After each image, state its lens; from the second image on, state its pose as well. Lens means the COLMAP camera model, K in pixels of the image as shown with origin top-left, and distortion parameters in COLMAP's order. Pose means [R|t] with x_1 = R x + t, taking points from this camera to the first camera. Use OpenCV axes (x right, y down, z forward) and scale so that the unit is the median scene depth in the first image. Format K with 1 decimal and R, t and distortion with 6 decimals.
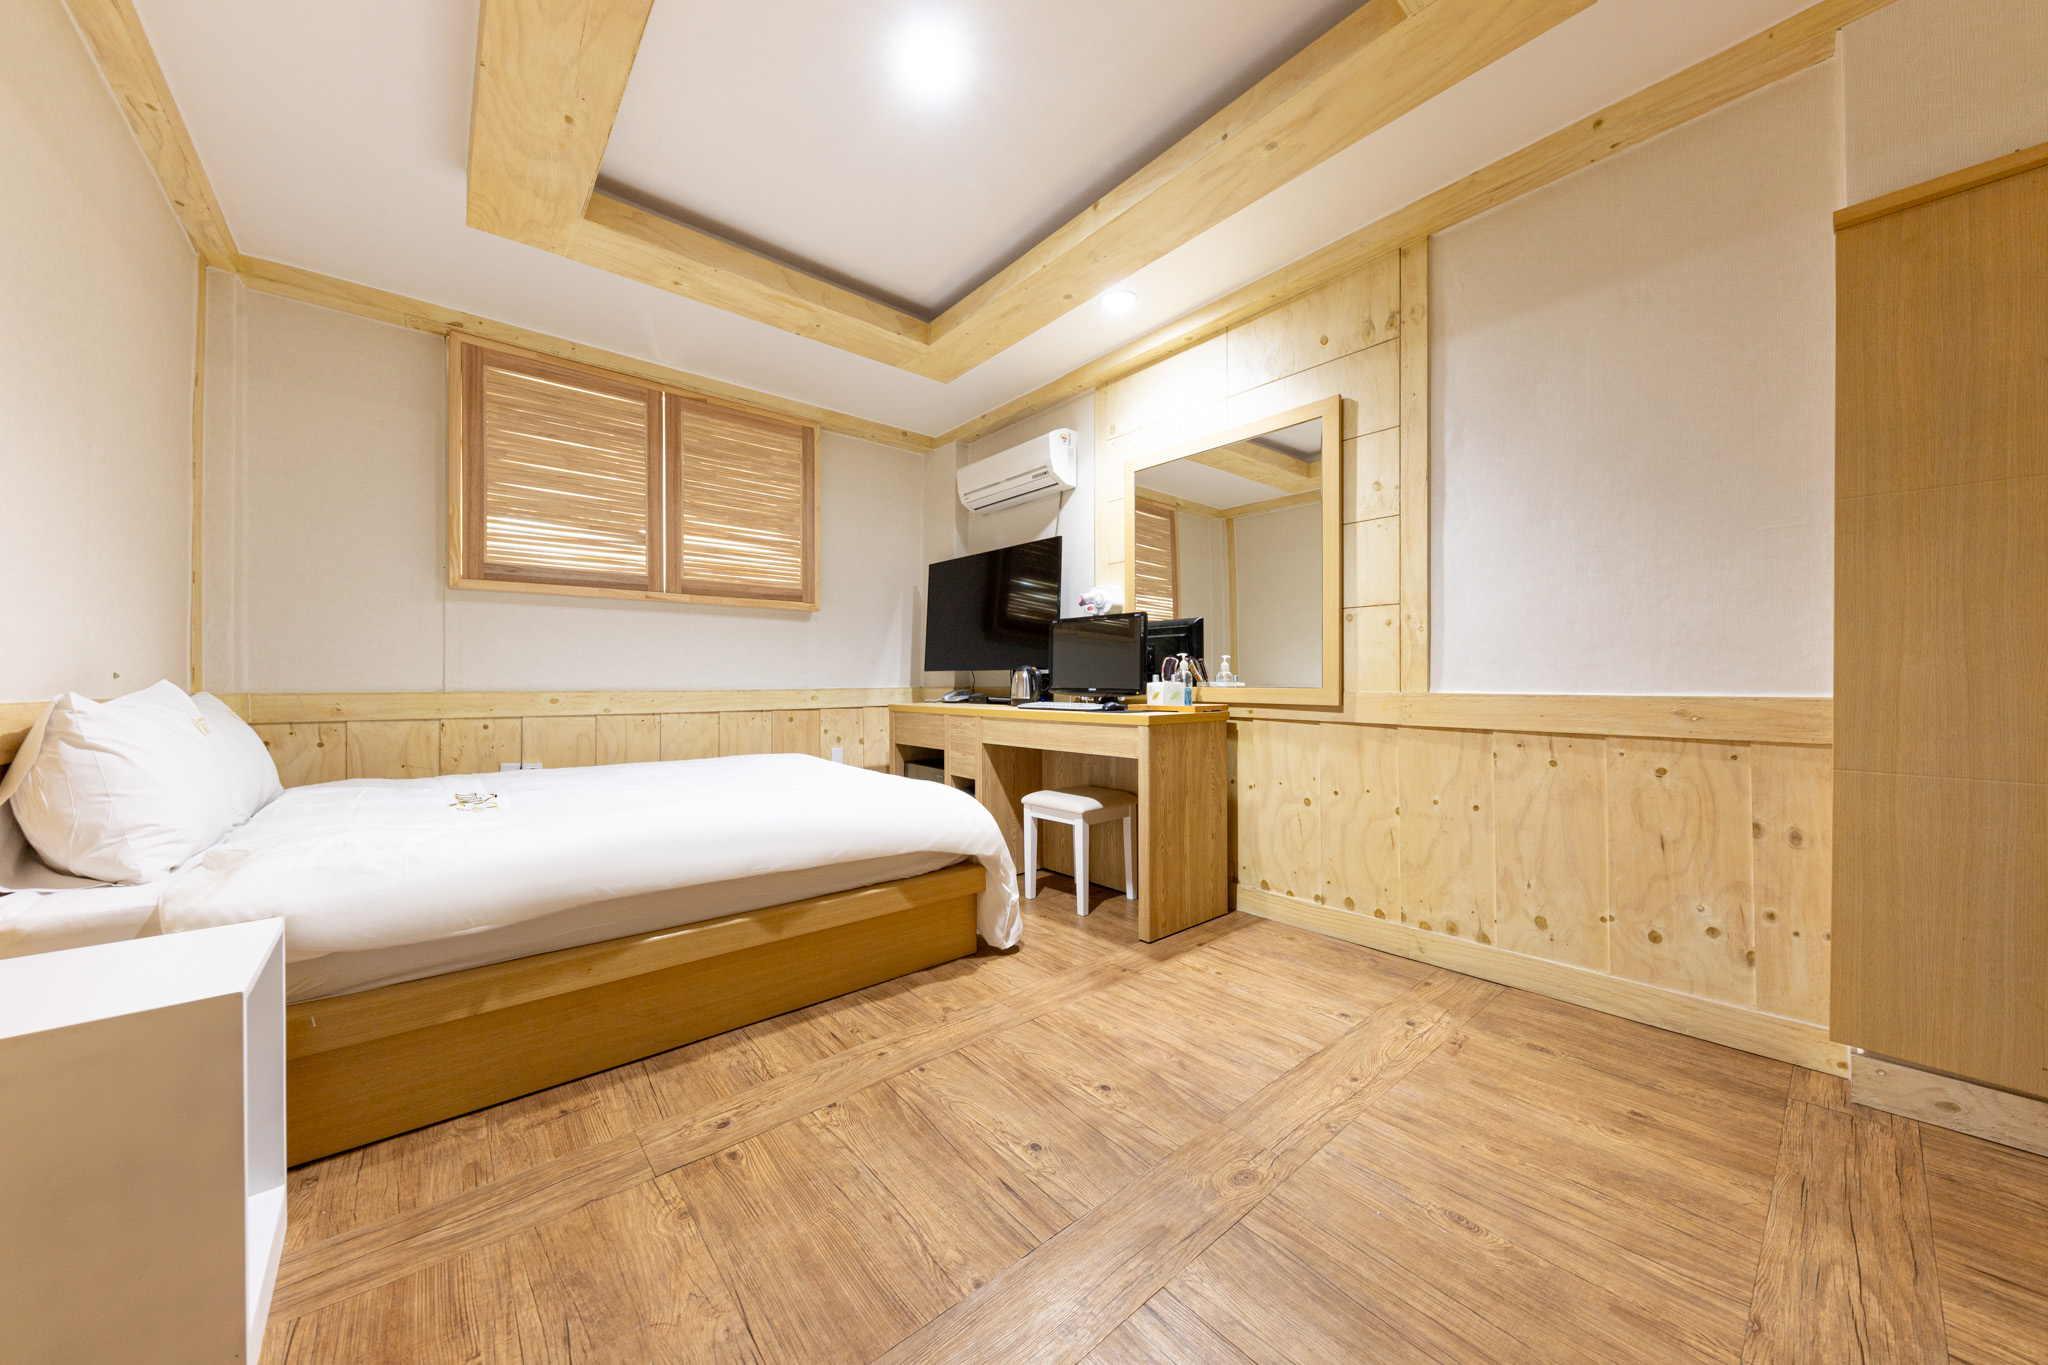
lens RADIAL K [[693.1, 0, 1025.2], [0, 693.1, 673.8], [0, 0, 1]] dist [0.007641, -0.000402]
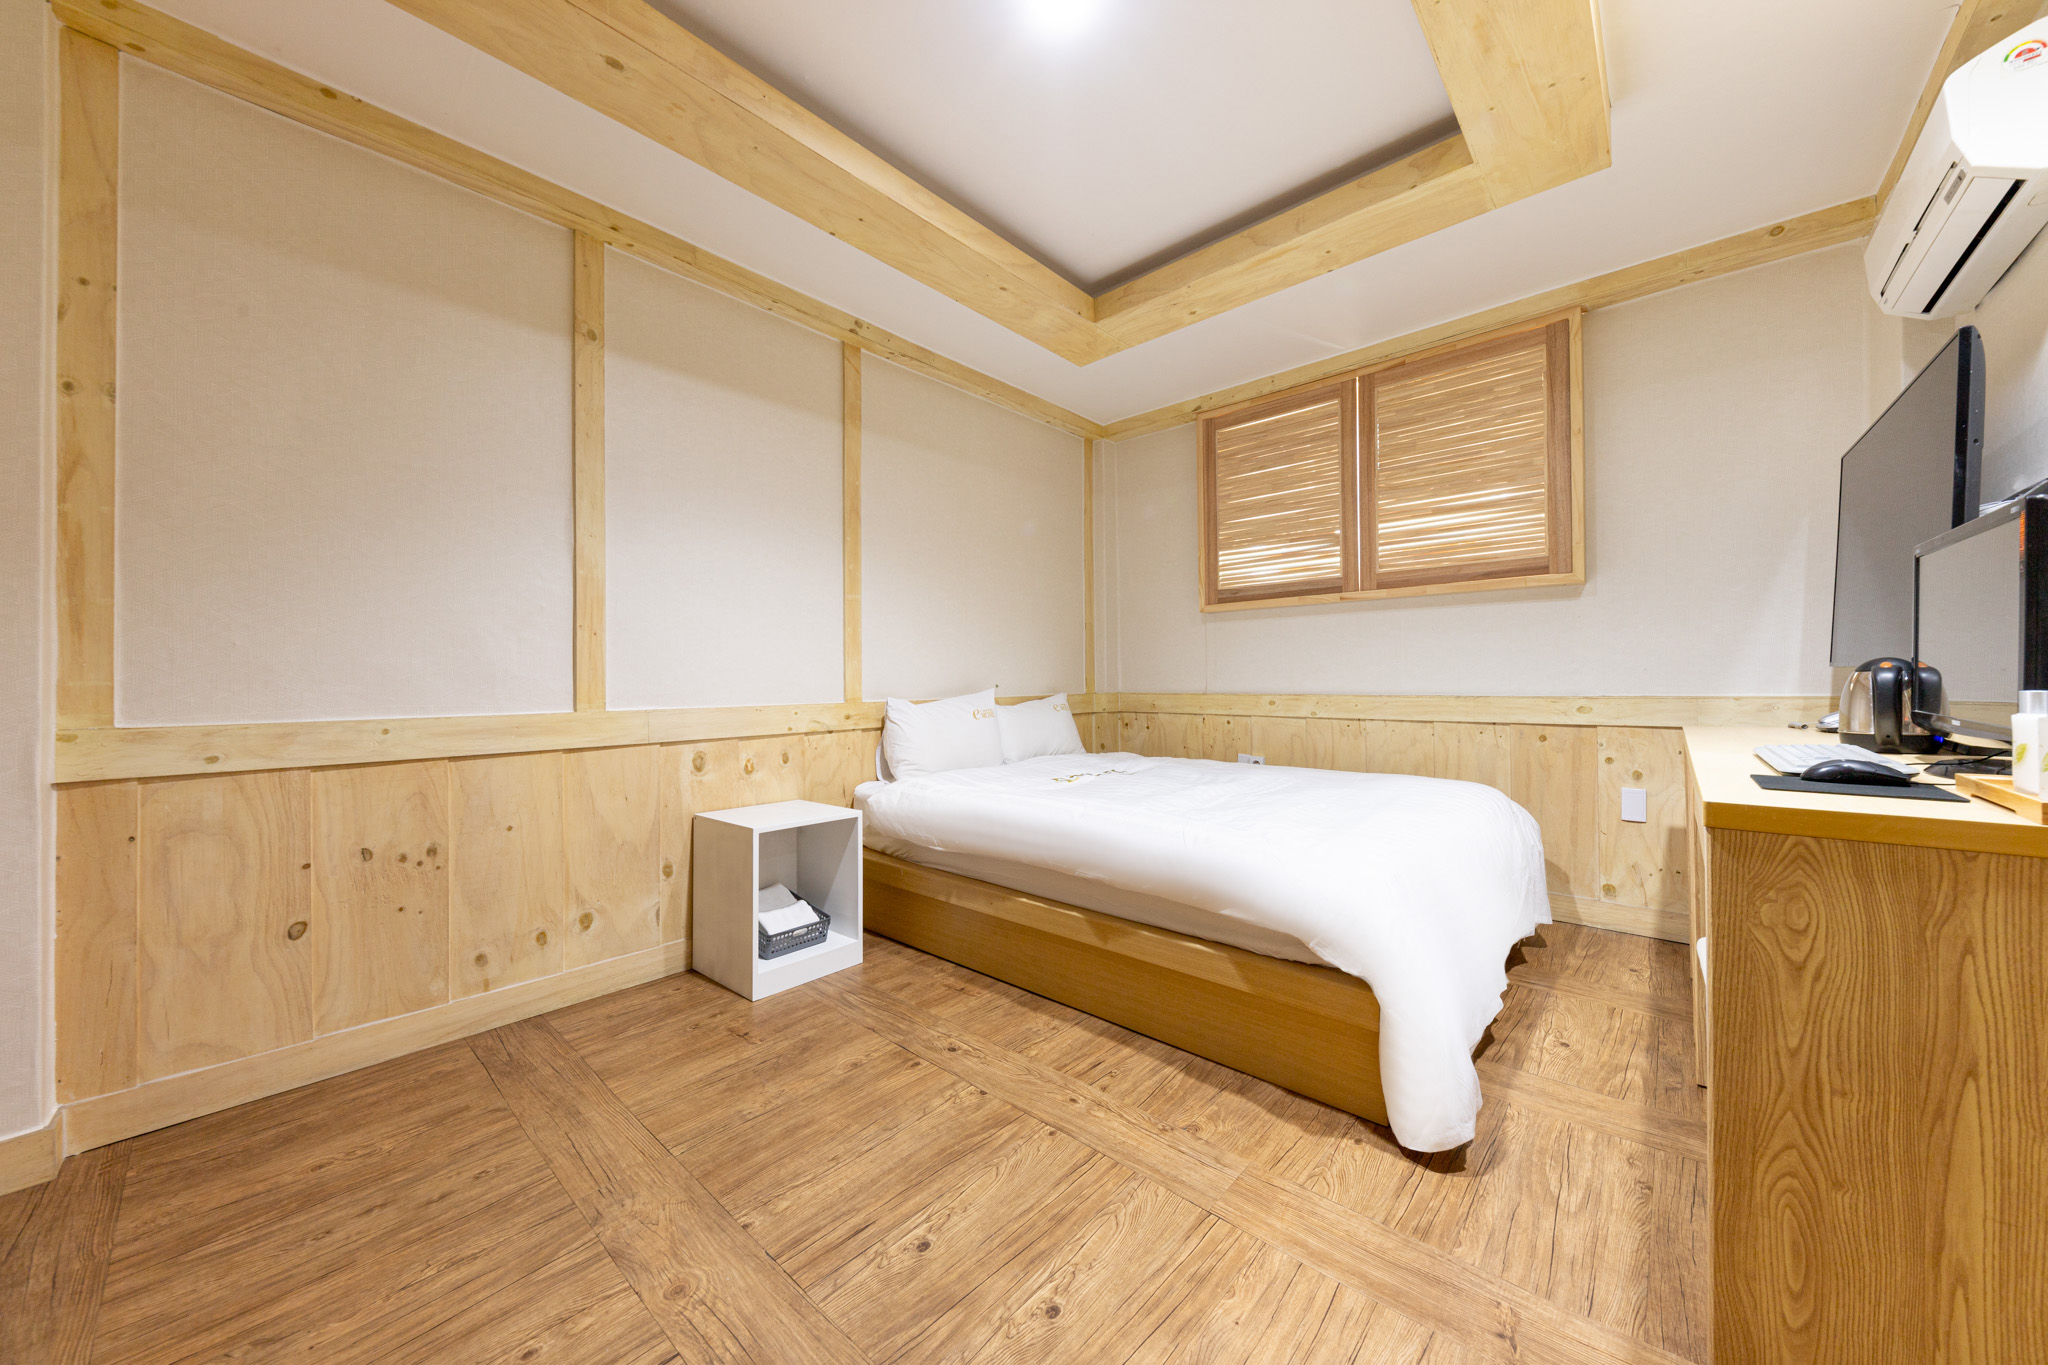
lens RADIAL K [[716.1, 0, 1023.1], [0, 716.1, 673.4], [0, 0, 1]] dist [0.000958, -0.000628]
pose [[0.135318, -0.007245, -0.990776, 0.486191], [0.022083, 0.999747, -0.004294, -0.014866], [0.990556, -0.021298, 0.135444, 0.535796]]
